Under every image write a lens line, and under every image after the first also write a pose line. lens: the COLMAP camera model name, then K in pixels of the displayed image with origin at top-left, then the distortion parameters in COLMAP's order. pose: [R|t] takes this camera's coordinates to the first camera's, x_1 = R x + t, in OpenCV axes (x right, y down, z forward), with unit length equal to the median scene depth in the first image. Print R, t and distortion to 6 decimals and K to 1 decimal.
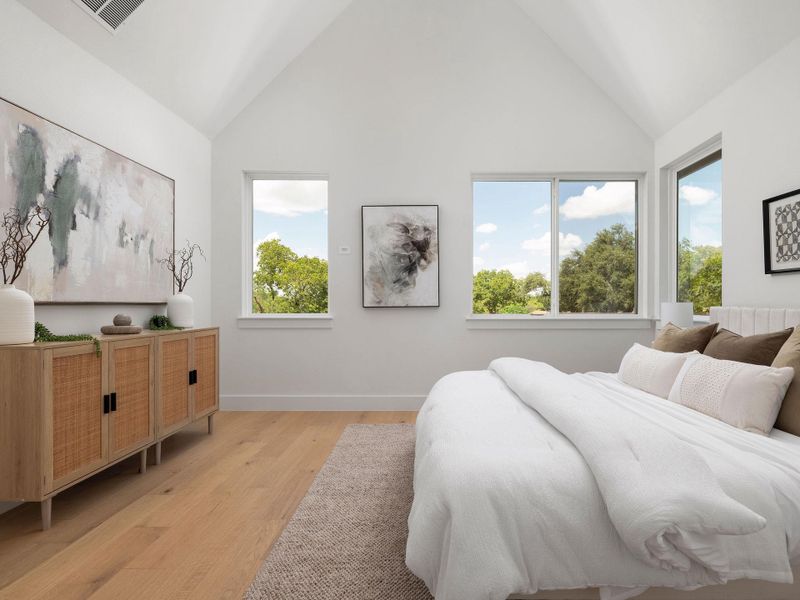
lens RADIAL K [[428.1, 0, 406.2], [0, 428.1, 300.0], [0, 0, 1]] dist [-0.007784, 0.000147]
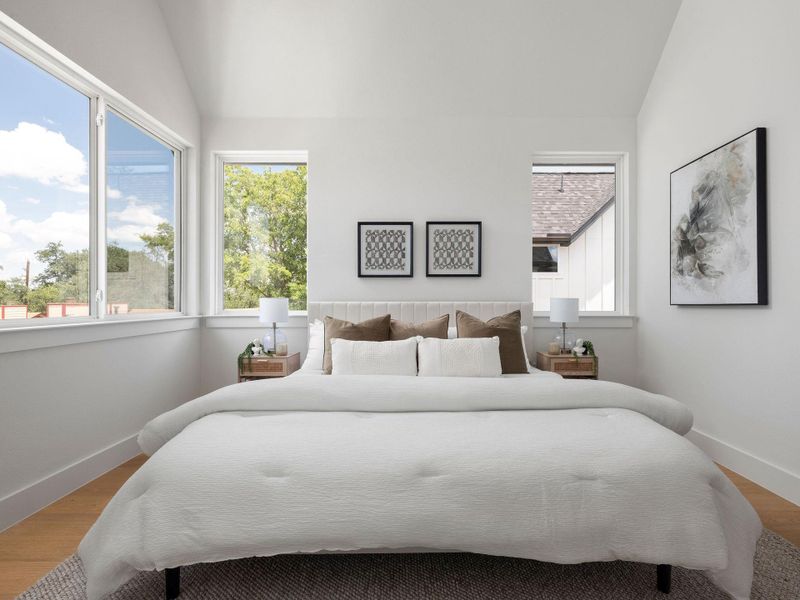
lens RADIAL K [[401.7, 0, 399.0], [0, 401.7, 298.3], [0, 0, 1]] dist [0.000897, 0.000632]
pose [[-0.086311, 0.002772, 0.996264, -0.270456], [-0.008785, 0.999955, -0.003543, 0.005067], [-0.996229, -0.009058, -0.086283, 0.630173]]
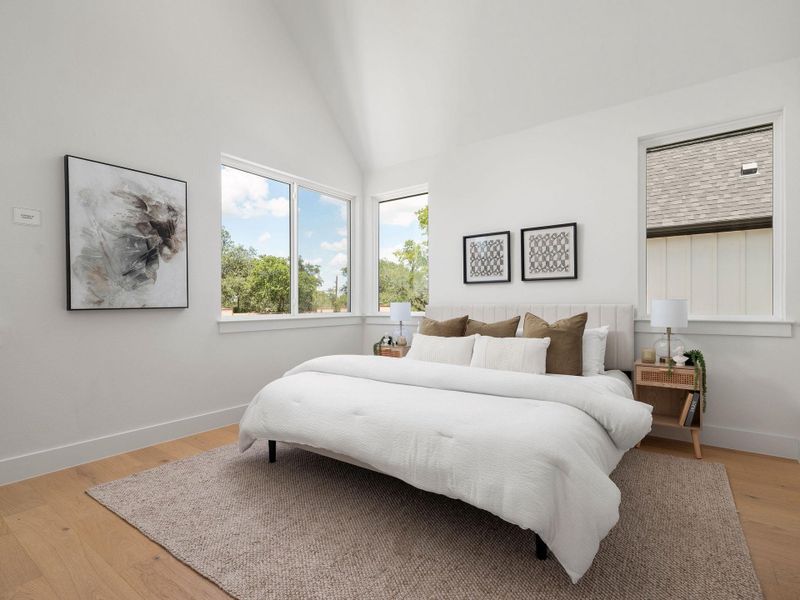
lens RADIAL K [[428.1, 0, 402.9], [0, 428.1, 302.4], [0, 0, 1]] dist [-0.007784, 0.000147]
pose [[0.541679, 0.000530, 0.840585, -0.378276], [-0.002179, 0.999997, 0.000774, 0.004019], [-0.840583, -0.002251, 0.541679, 0.219486]]
